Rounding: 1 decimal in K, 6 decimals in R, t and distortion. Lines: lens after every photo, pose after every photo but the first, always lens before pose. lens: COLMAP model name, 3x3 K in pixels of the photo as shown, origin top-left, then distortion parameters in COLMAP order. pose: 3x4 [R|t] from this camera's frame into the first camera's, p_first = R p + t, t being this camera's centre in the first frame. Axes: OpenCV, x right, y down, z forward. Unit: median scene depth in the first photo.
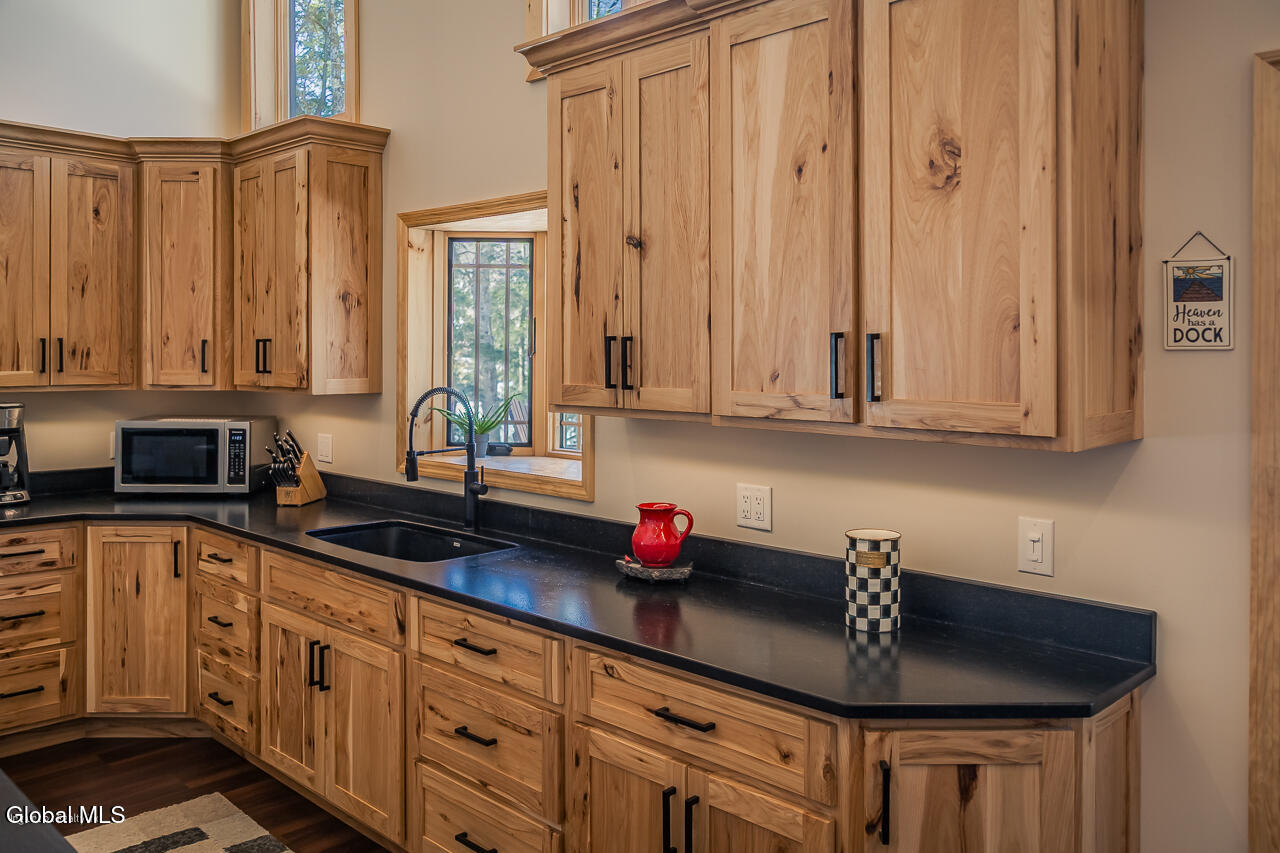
lens RADIAL K [[1013.3, 0, 633.8], [0, 1013.3, 356.7], [0, 0, 1]] dist [-0.002695, -0.003426]
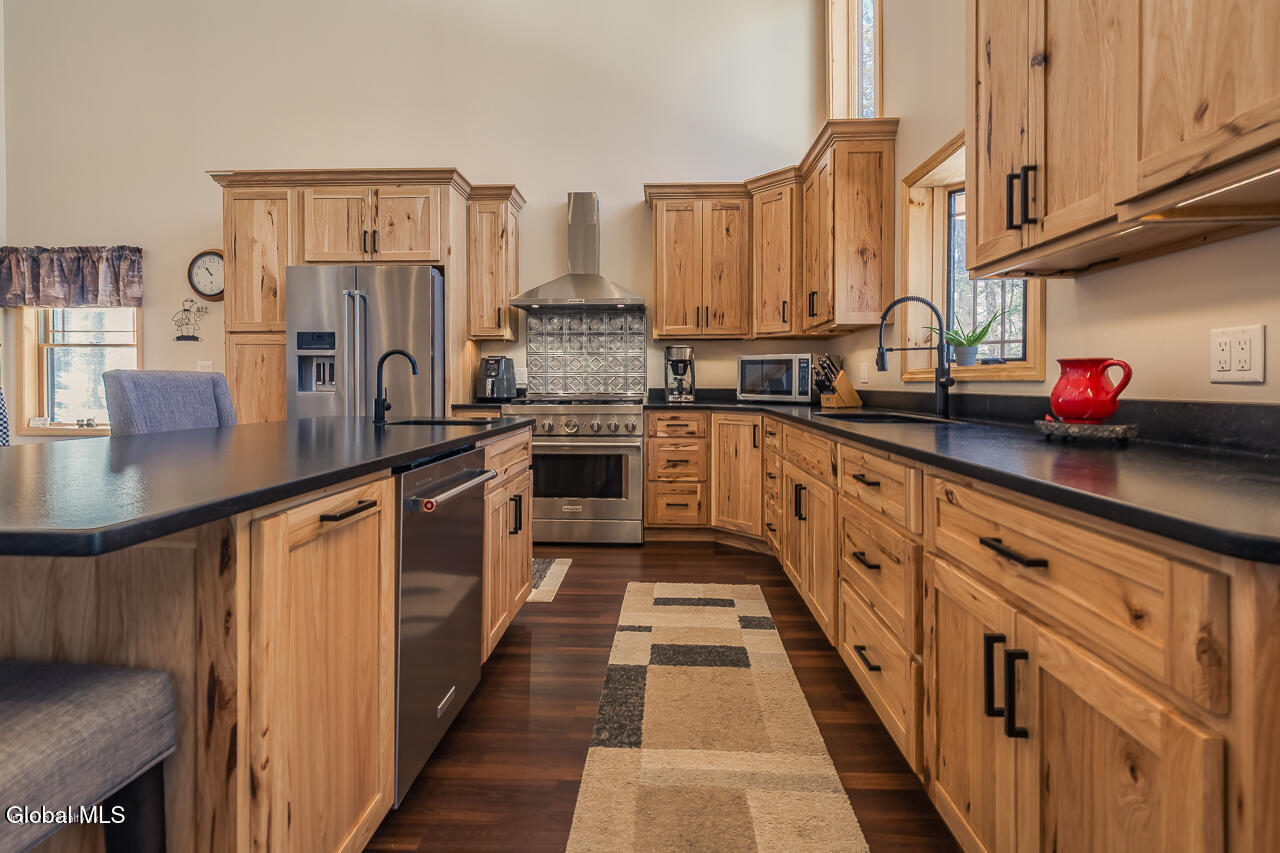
lens RADIAL K [[597.0, 0, 639.2], [0, 597.0, 392.2], [0, 0, 1]] dist [0.005641, -0.000337]
pose [[0.669127, 0.005260, -0.743129, 0.159570], [0.002209, 0.999956, 0.009067, 0.177604], [0.743145, -0.007708, 0.669086, 0.364067]]
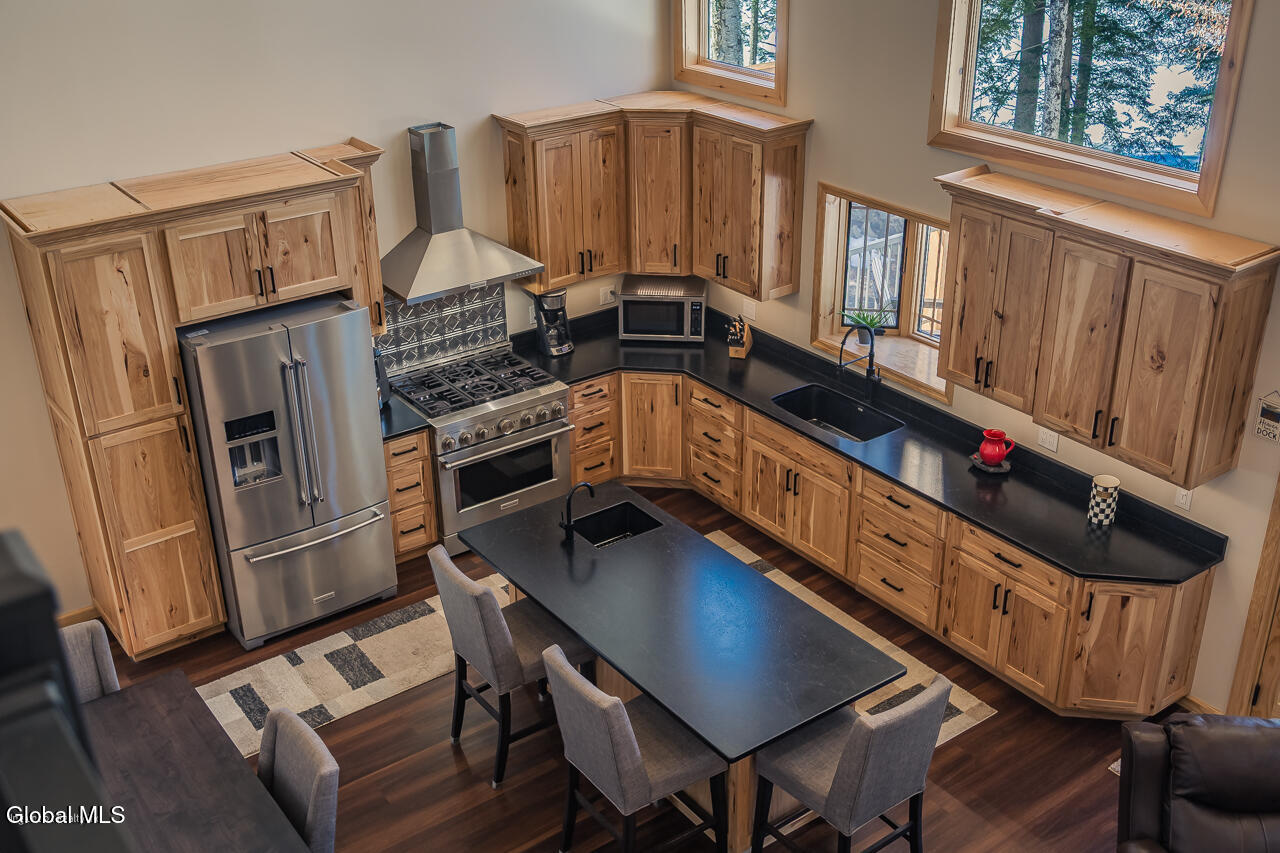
lens RADIAL K [[1334.1, 0, 640.0], [0, 1334.1, 426.5], [0, 0, 1]] dist [0.021169, 0.007260]
pose [[0.987487, 0.055159, -0.147737, -0.271948], [0.014831, 0.900199, 0.435225, -0.991201], [0.156999, -0.431970, 0.888118, -1.350331]]
